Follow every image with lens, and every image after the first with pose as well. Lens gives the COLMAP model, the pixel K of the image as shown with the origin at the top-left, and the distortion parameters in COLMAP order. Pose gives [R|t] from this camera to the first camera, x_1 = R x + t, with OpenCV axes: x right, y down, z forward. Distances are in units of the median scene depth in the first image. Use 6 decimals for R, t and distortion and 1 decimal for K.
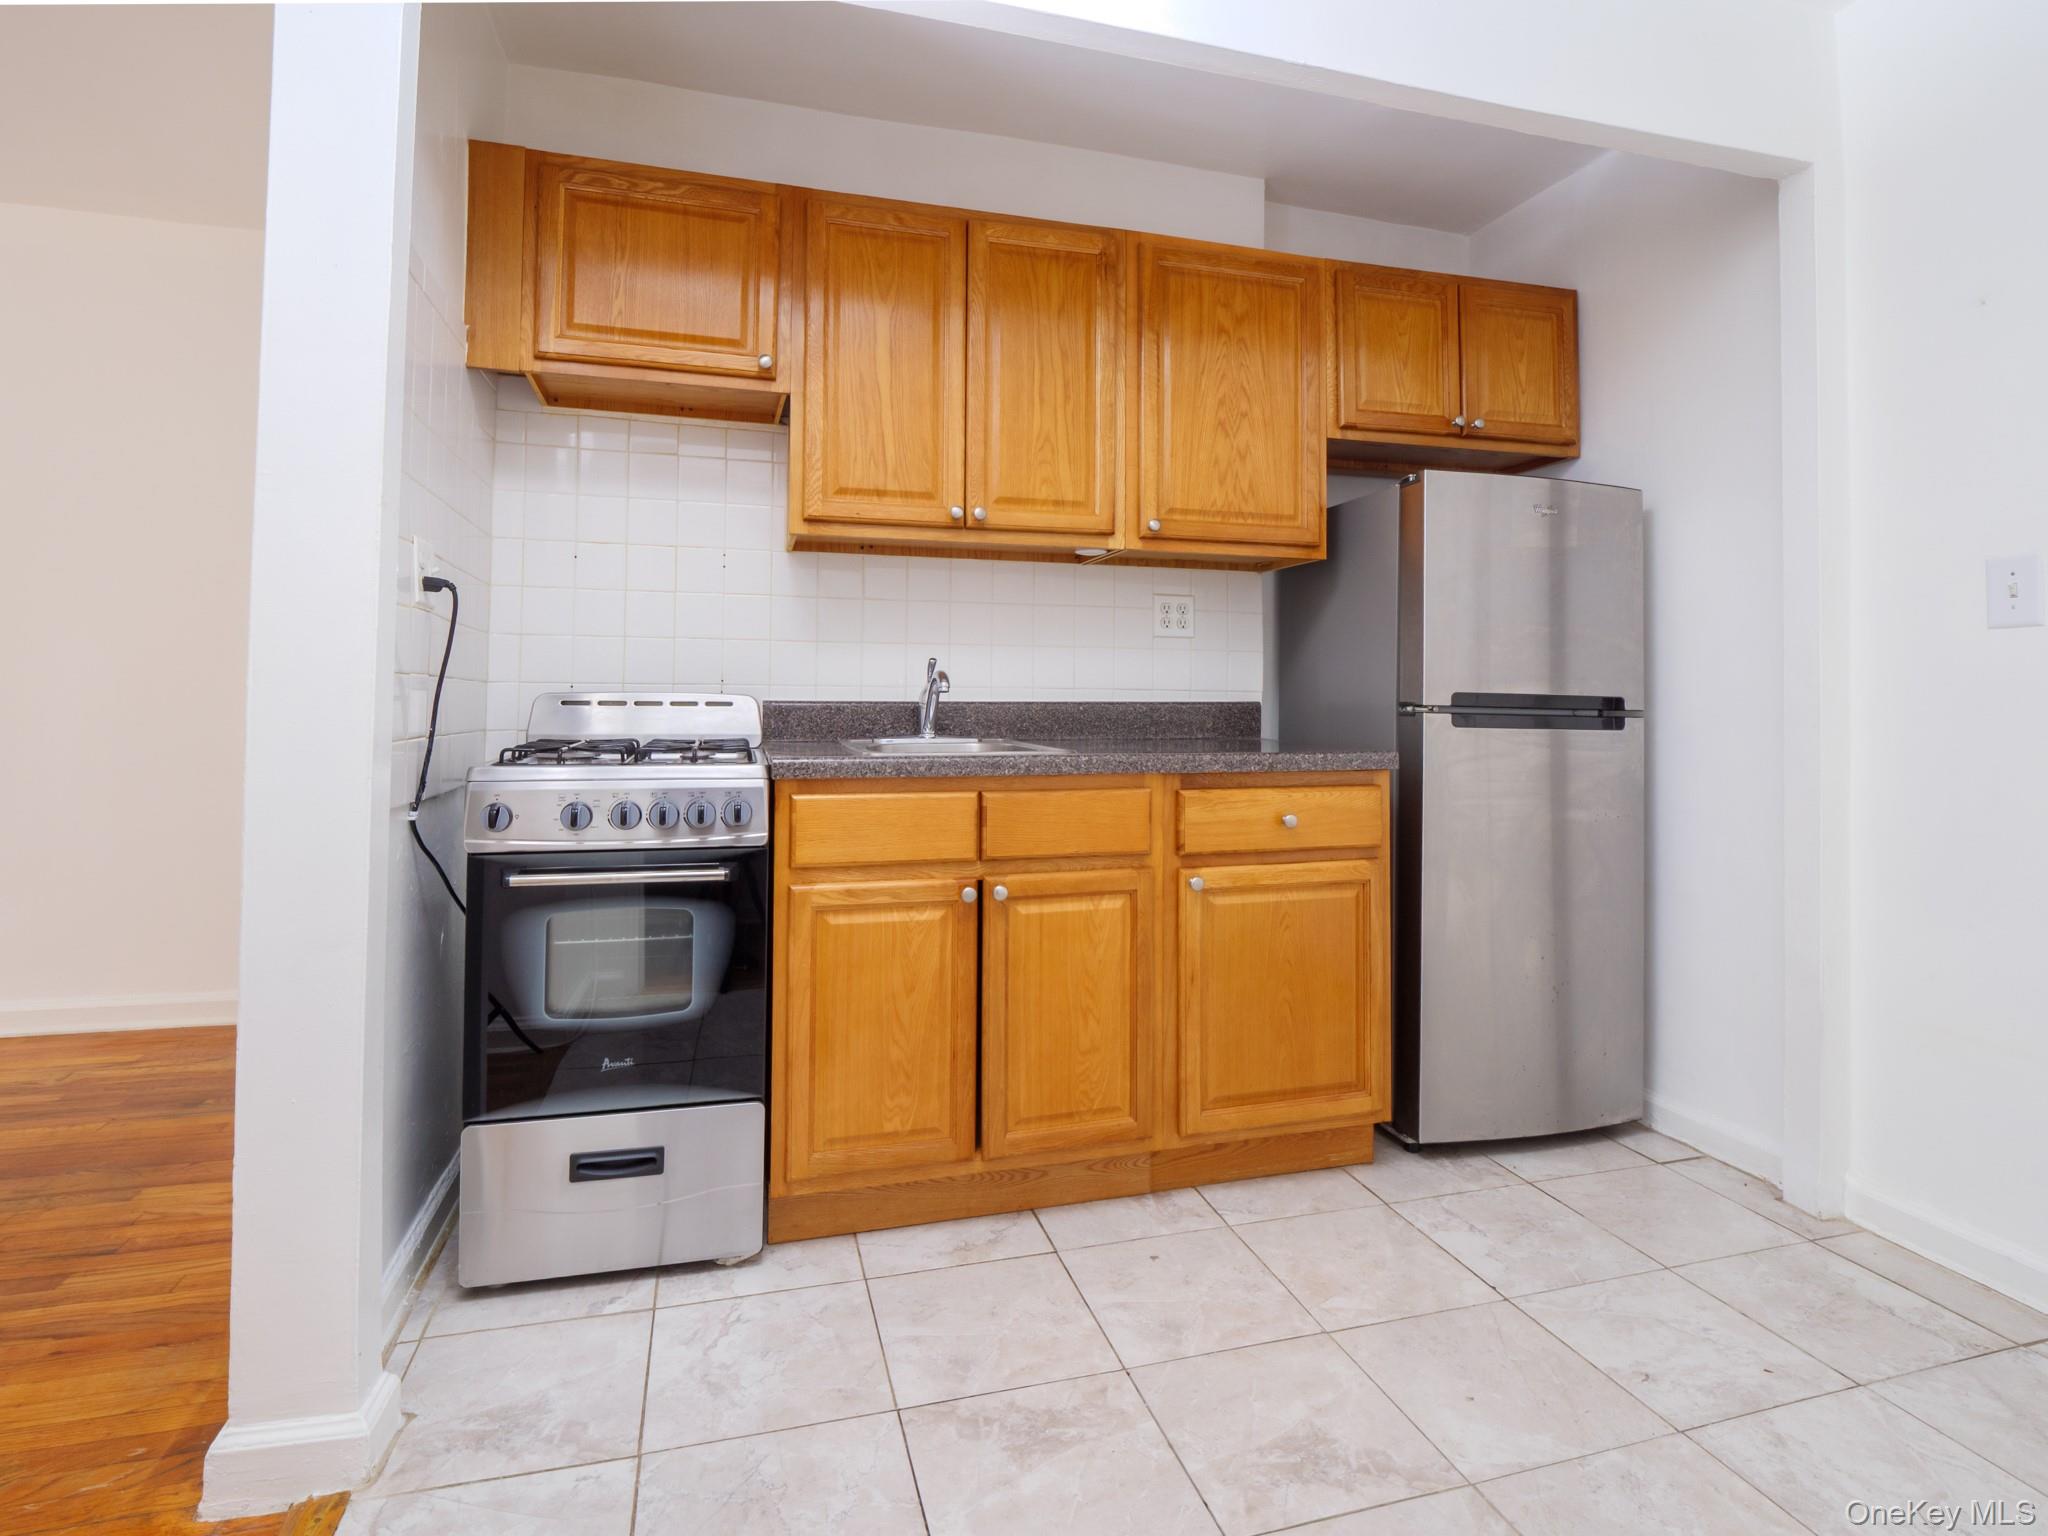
lens RADIAL K [[1054.1, 0, 1025.6], [0, 1054.1, 667.8], [0, 0, 1]] dist [0.017221, 0.001174]
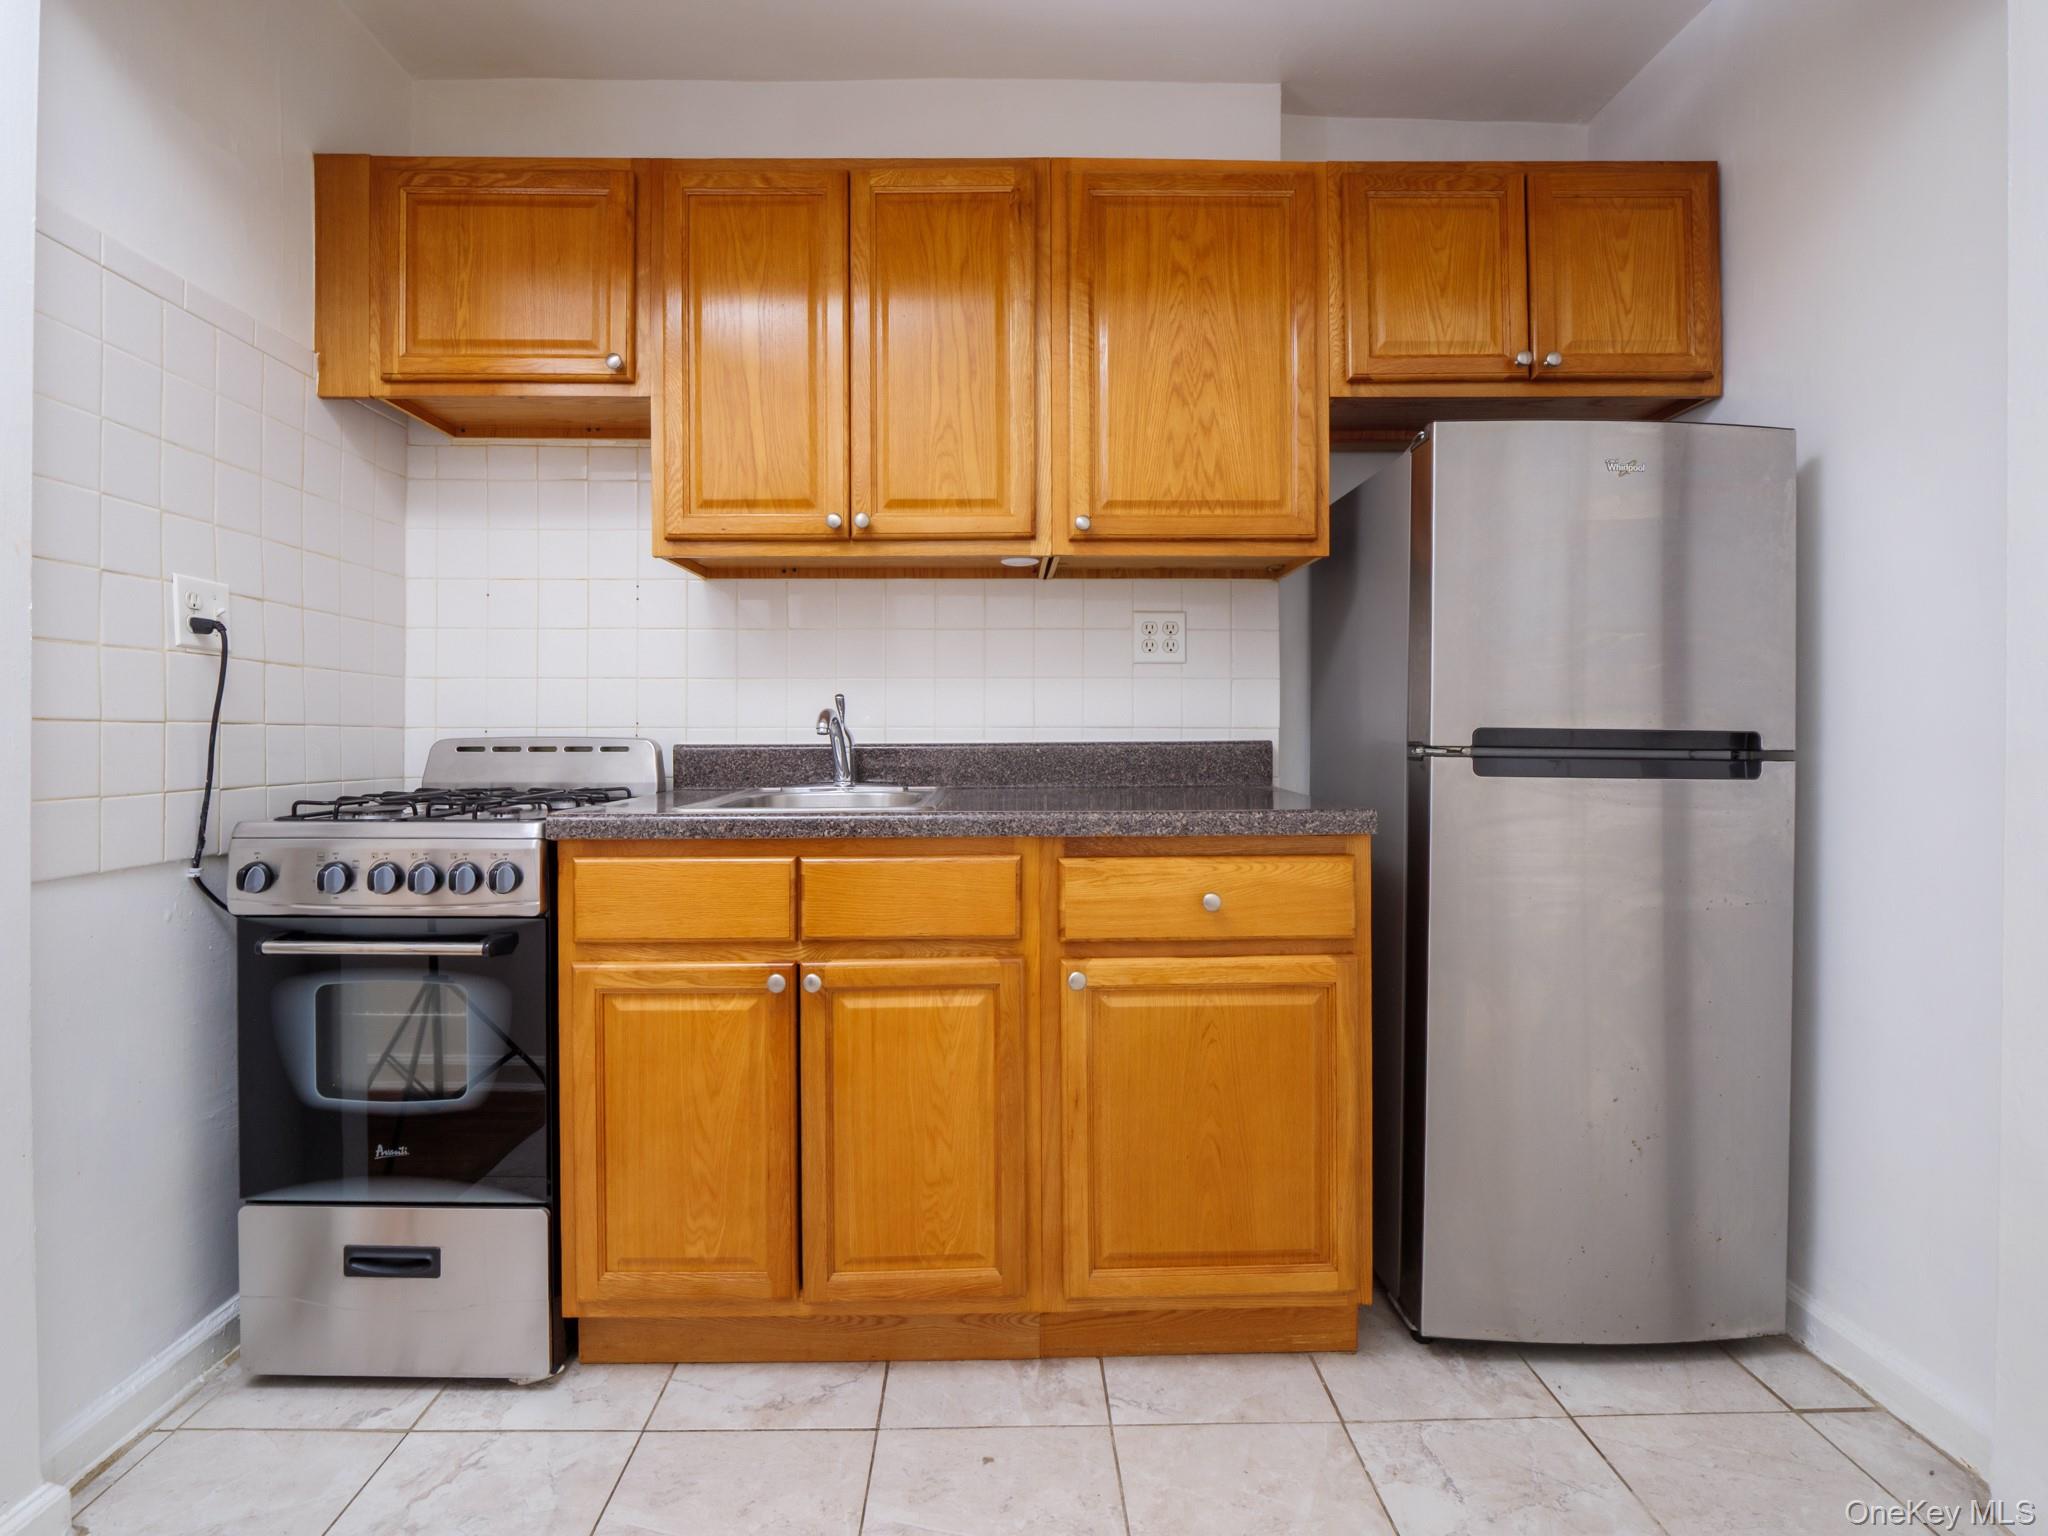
lens RADIAL K [[1006.3, 0, 1019.8], [0, 1006.3, 733.4], [0, 0, 1]] dist [0.000342, 0.001008]
pose [[0.966611, -0.009464, -0.256075, 0.285043], [0.016663, 0.999524, 0.025957, 0.003908], [0.255707, -0.029357, 0.966308, 0.259674]]
